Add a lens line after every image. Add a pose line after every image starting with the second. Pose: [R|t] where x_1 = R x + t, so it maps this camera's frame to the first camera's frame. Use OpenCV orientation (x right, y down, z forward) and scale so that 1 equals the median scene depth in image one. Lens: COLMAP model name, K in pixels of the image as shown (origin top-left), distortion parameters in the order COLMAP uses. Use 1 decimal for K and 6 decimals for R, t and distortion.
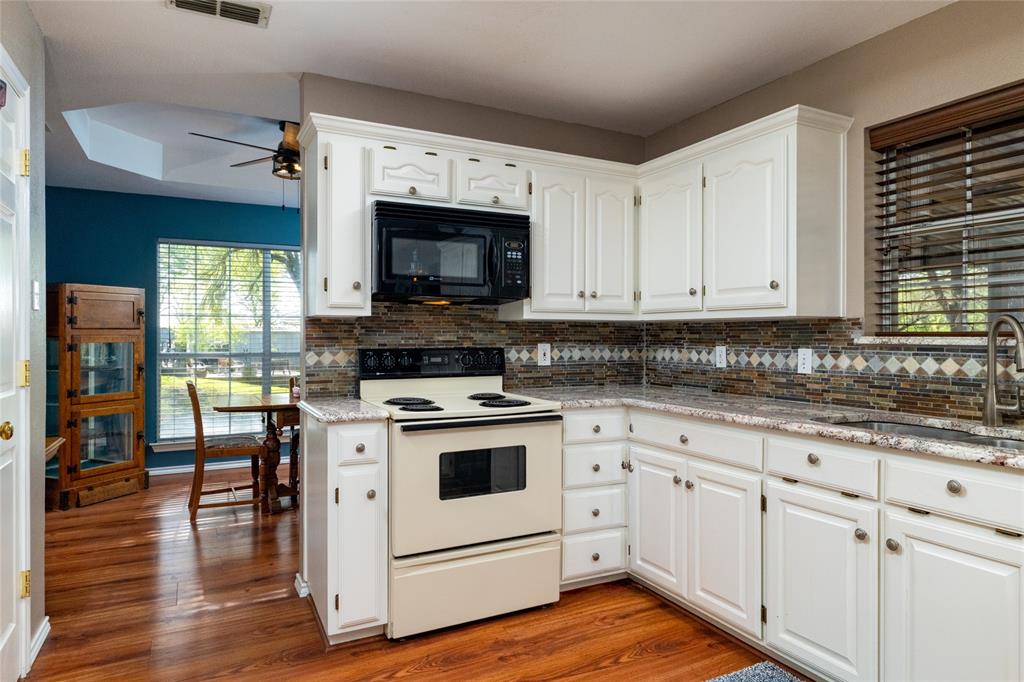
lens RADIAL K [[623.8, 0, 512.0], [0, 623.8, 335.2], [0, 0, 1]] dist [-0.001335, -0.000822]
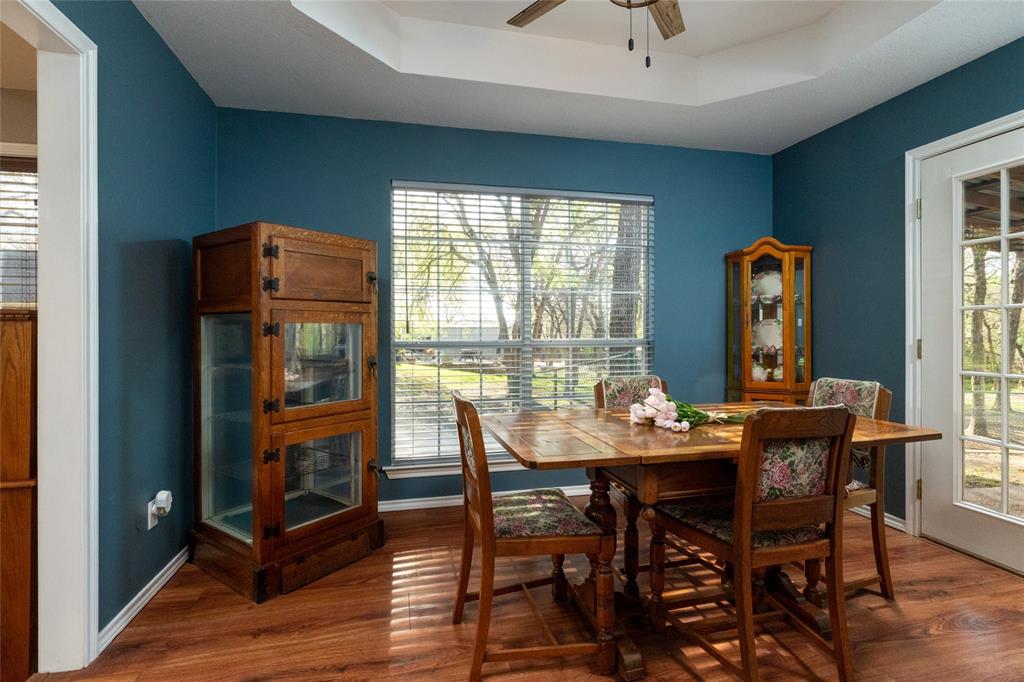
lens RADIAL K [[485.5, 0, 508.0], [0, 485.5, 330.1], [0, 0, 1]] dist [0.000287, 0.000179]
pose [[0.967503, -0.004827, -0.252814, -0.539701], [0.004222, 0.999987, -0.002936, 0.033294], [0.252825, 0.001773, 0.967510, 0.891962]]
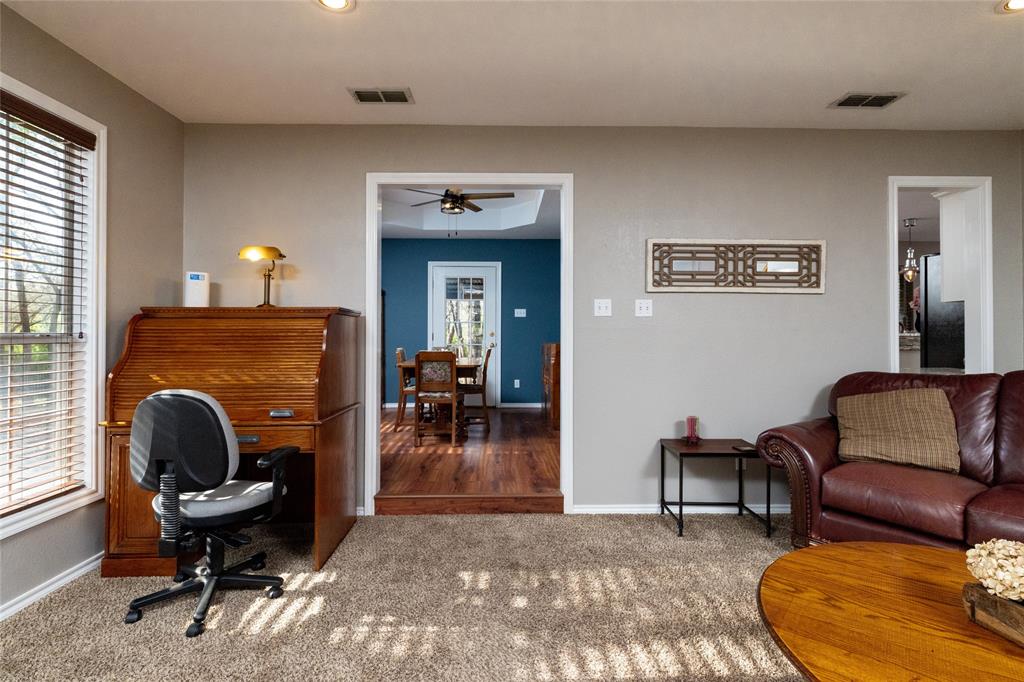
lens RADIAL K [[492.8, 0, 509.4], [0, 492.8, 334.1], [0, 0, 1]] dist [-0.001550, 0.000637]
pose [[0.446922, -0.000379, 0.894573, -2.039742], [-0.000831, 0.999999, 0.000838, 0.051880], [-0.894572, -0.001118, 0.446922, 0.522519]]
